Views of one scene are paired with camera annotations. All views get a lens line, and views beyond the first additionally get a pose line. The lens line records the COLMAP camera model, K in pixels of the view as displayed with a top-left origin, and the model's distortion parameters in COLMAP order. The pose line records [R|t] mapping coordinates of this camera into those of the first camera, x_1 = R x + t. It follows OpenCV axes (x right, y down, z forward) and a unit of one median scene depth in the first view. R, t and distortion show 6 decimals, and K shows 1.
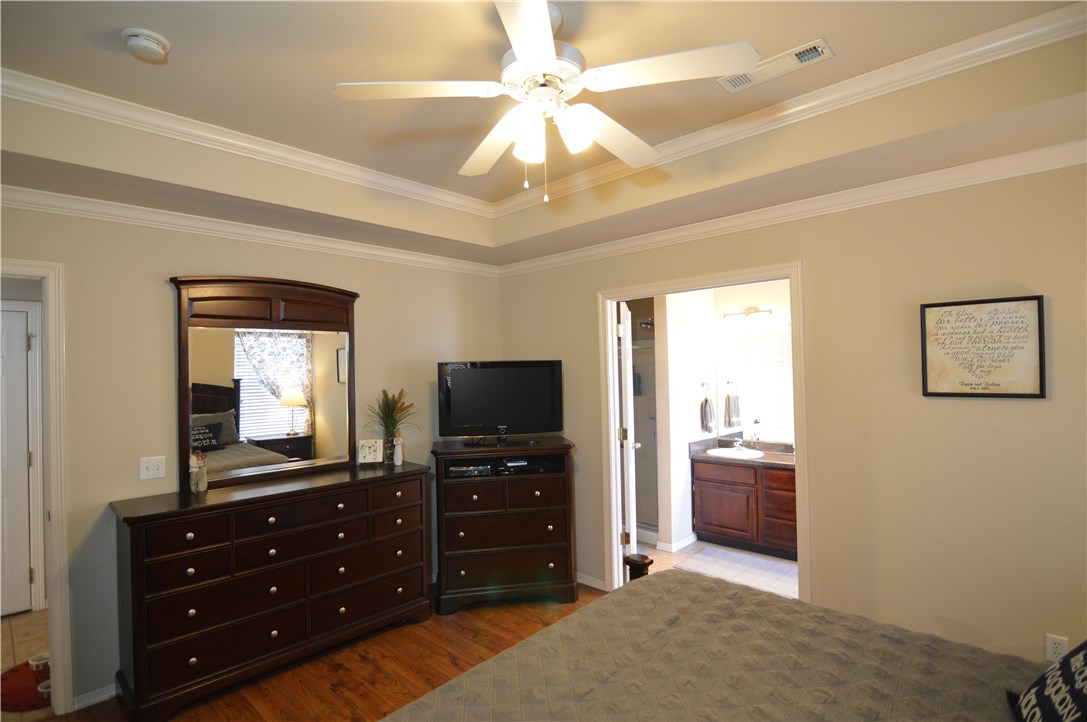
lens RADIAL K [[532.4, 0, 538.2], [0, 532.4, 364.4], [0, 0, 1]] dist [0.001905, -0.000222]
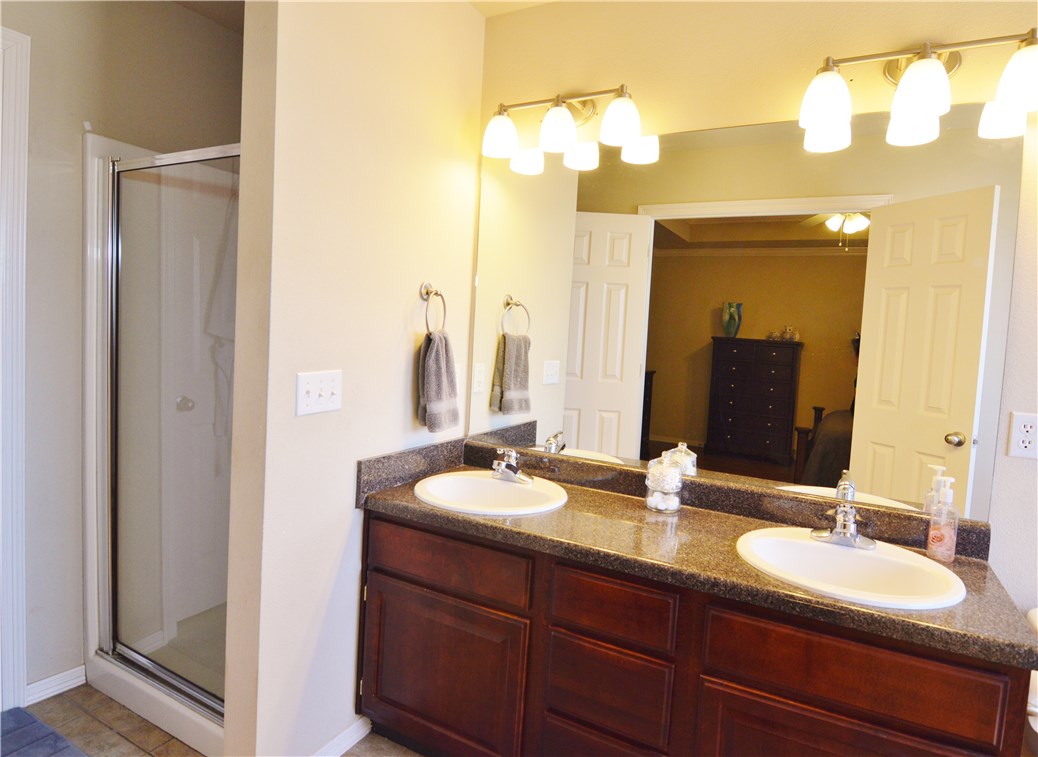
lens RADIAL K [[601.2, 0, 520.3], [0, 601.2, 376.2], [0, 0, 1]] dist [-0.001963, -0.000250]
pose [[0.963044, 0.048179, 0.265001, 0.276956], [-0.073058, 0.993713, 0.084839, 0.055746], [-0.259247, -0.101065, 0.960509, 0.619036]]
